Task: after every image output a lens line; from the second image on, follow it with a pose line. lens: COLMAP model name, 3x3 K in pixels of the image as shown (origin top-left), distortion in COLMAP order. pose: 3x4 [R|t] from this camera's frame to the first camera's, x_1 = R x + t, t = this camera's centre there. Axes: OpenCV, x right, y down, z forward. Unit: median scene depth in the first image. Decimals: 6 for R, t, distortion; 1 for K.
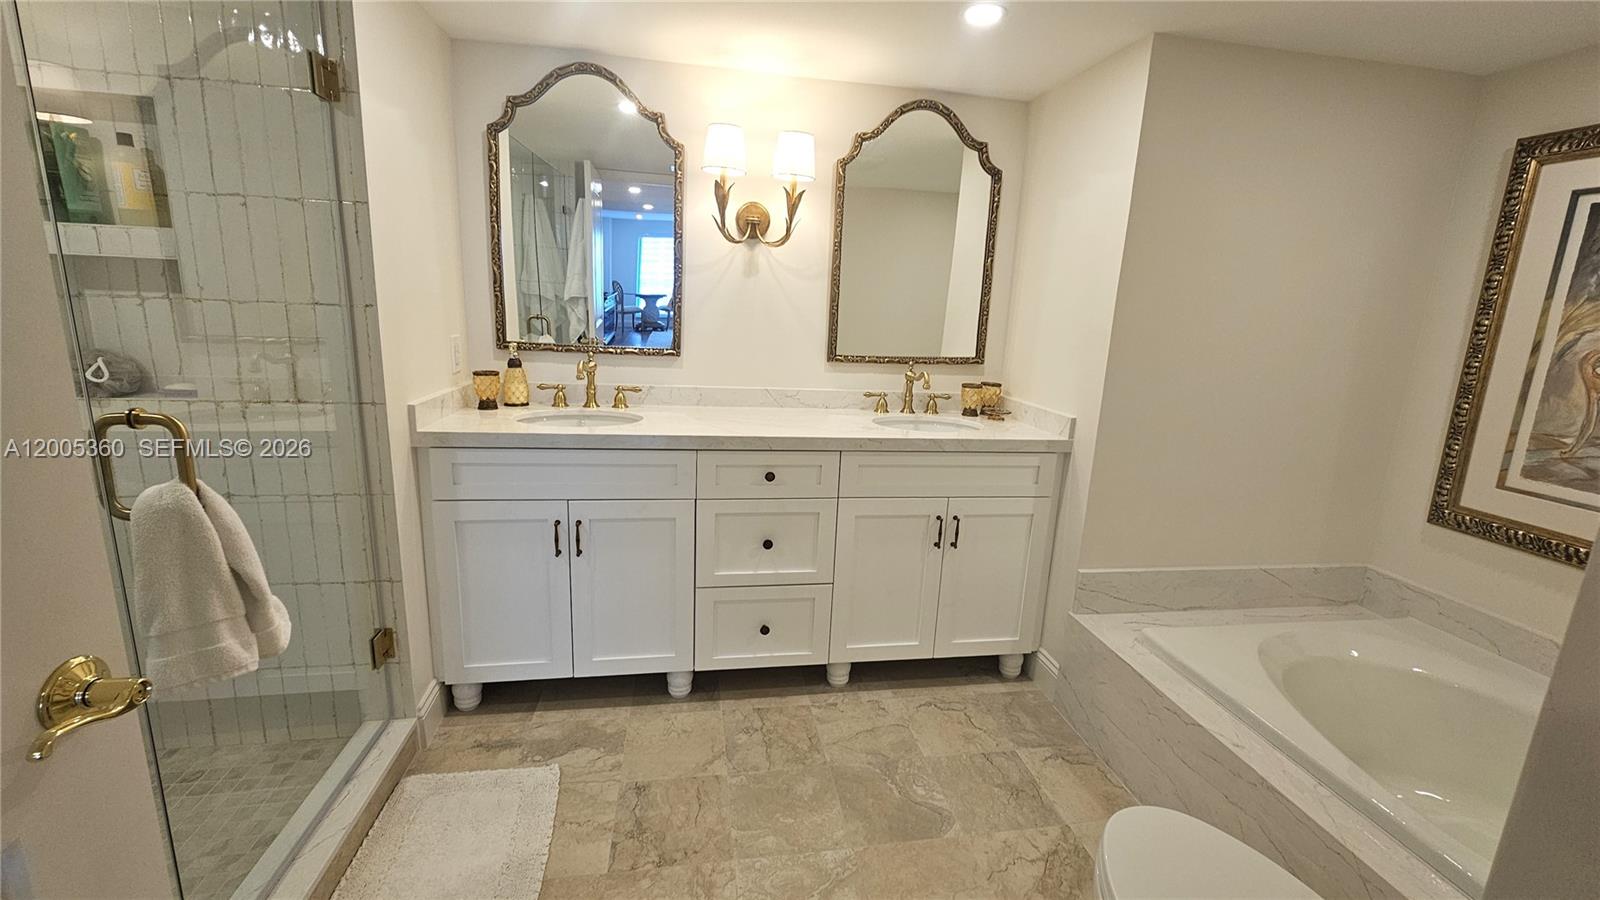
lens RADIAL K [[607.6, 0, 795.4], [0, 607.6, 422.7], [0, 0, 1]] dist [-0.000893, -0.000355]
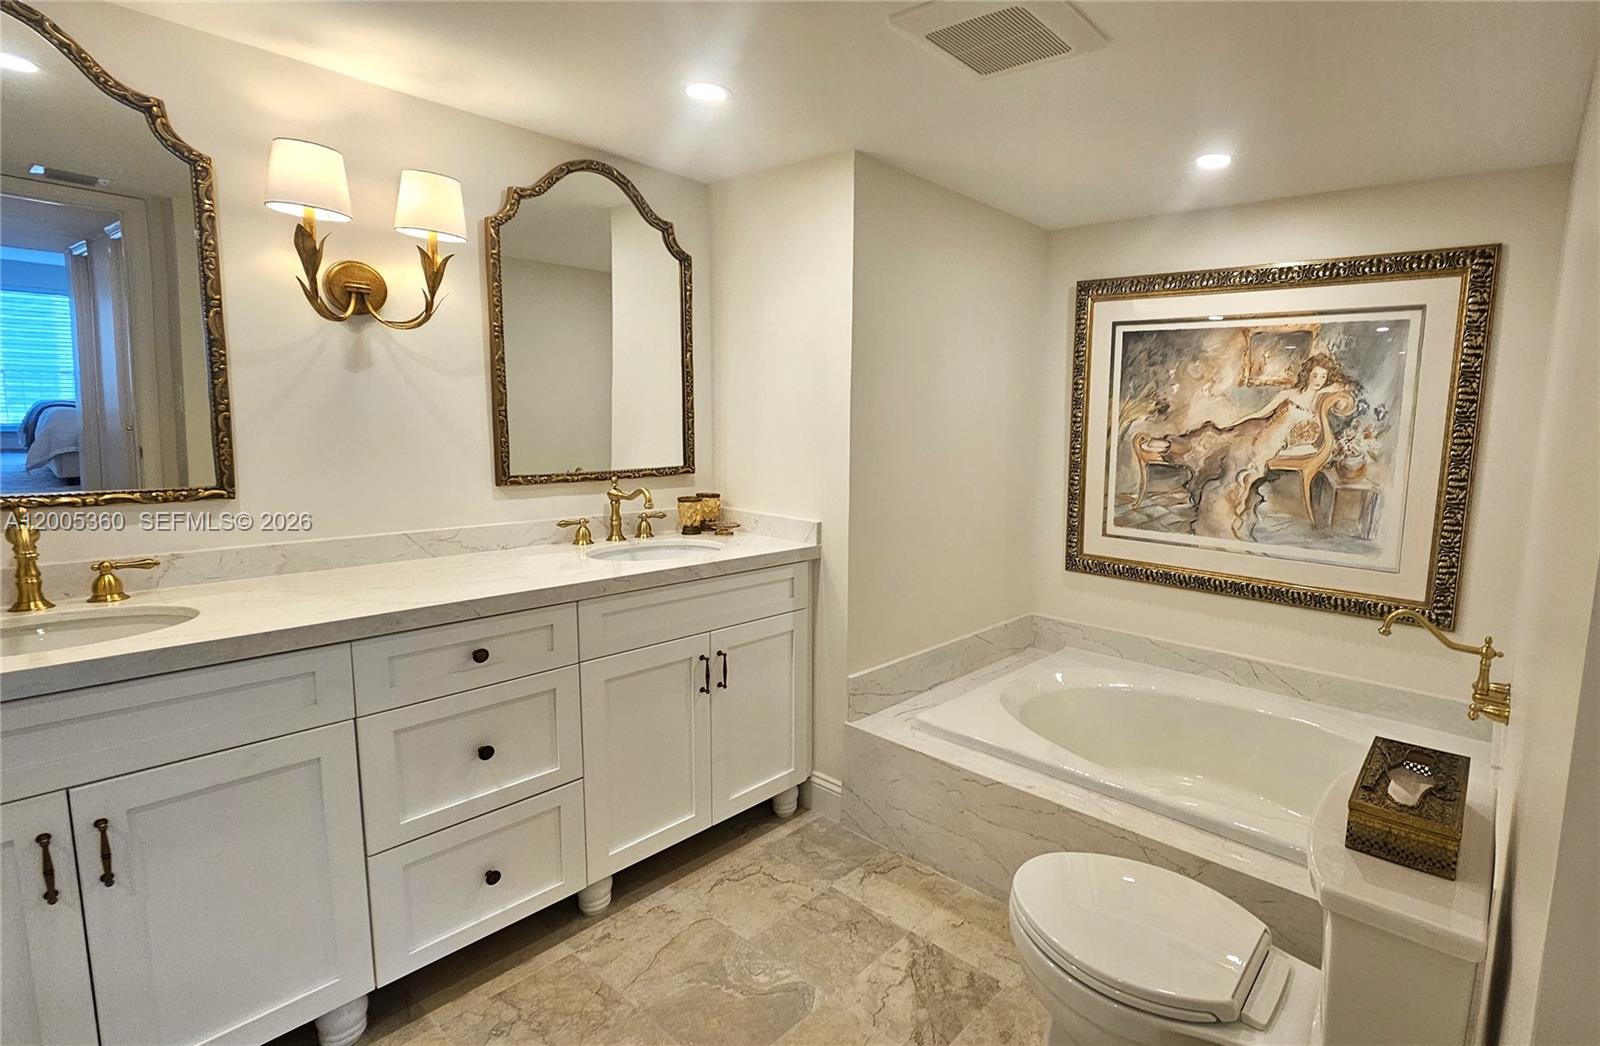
lens RADIAL K [[767.6, 0, 802.0], [0, 767.6, 500.3], [0, 0, 1]] dist [0.002849, 0.000216]
pose [[0.768842, -0.099471, 0.631655, -0.304903], [0.132010, 0.991238, -0.004584, -0.036894], [-0.625664, 0.086909, 0.775236, 0.062589]]
